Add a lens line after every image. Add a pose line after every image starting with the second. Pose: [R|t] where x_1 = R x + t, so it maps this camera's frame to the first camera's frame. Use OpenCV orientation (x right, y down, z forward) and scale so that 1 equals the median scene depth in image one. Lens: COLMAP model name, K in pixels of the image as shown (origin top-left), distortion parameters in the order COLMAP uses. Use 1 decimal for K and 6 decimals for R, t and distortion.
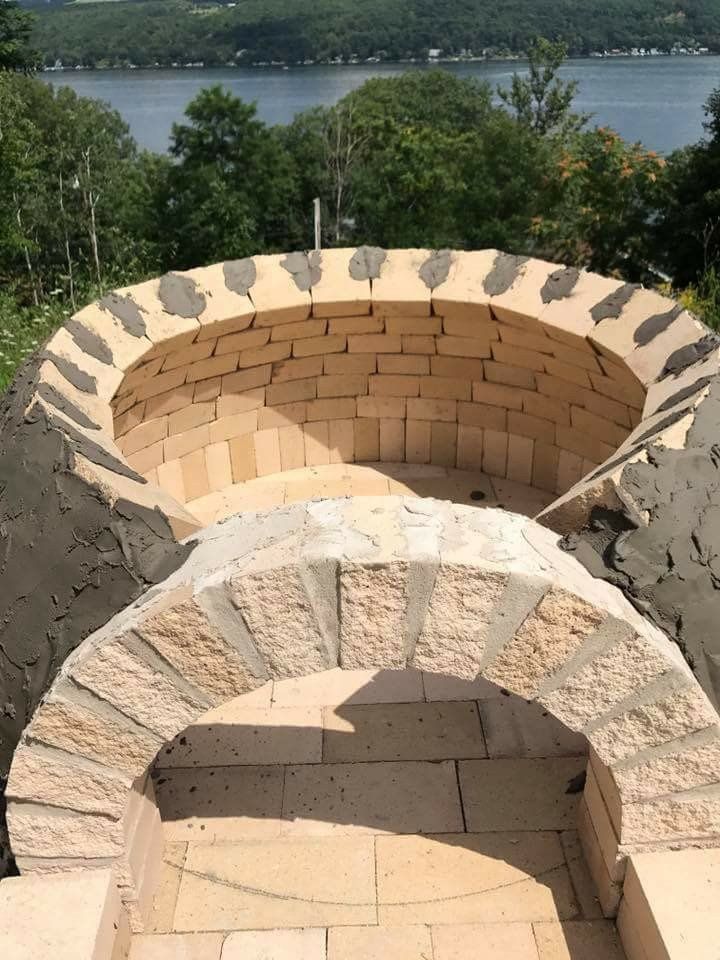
lens RADIAL K [[808.4, 0, 335.5], [0, 808.4, 479.1], [0, 0, 1]] dist [0.000190, -0.012727]
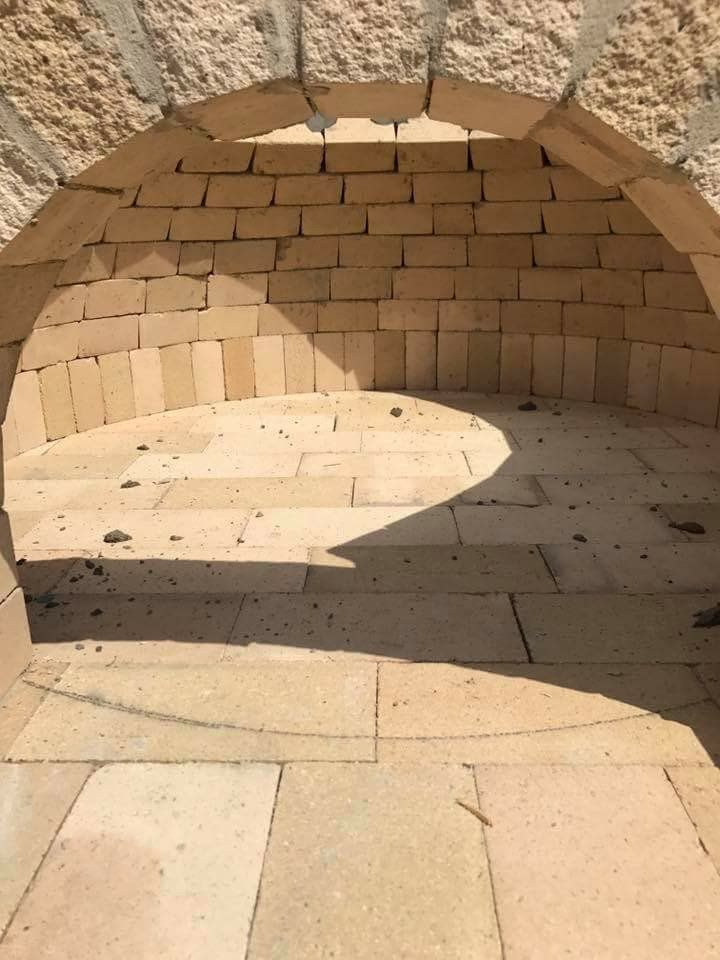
lens RADIAL K [[808.4, 0, 335.5], [0, 808.4, 479.1], [0, 0, 1]] dist [0.000190, -0.012727]
pose [[0.998798, 0.021819, -0.043892, 0.036296], [-0.029551, 0.982466, -0.184084, 0.376192], [0.039106, 0.185159, 0.981930, 0.345768]]
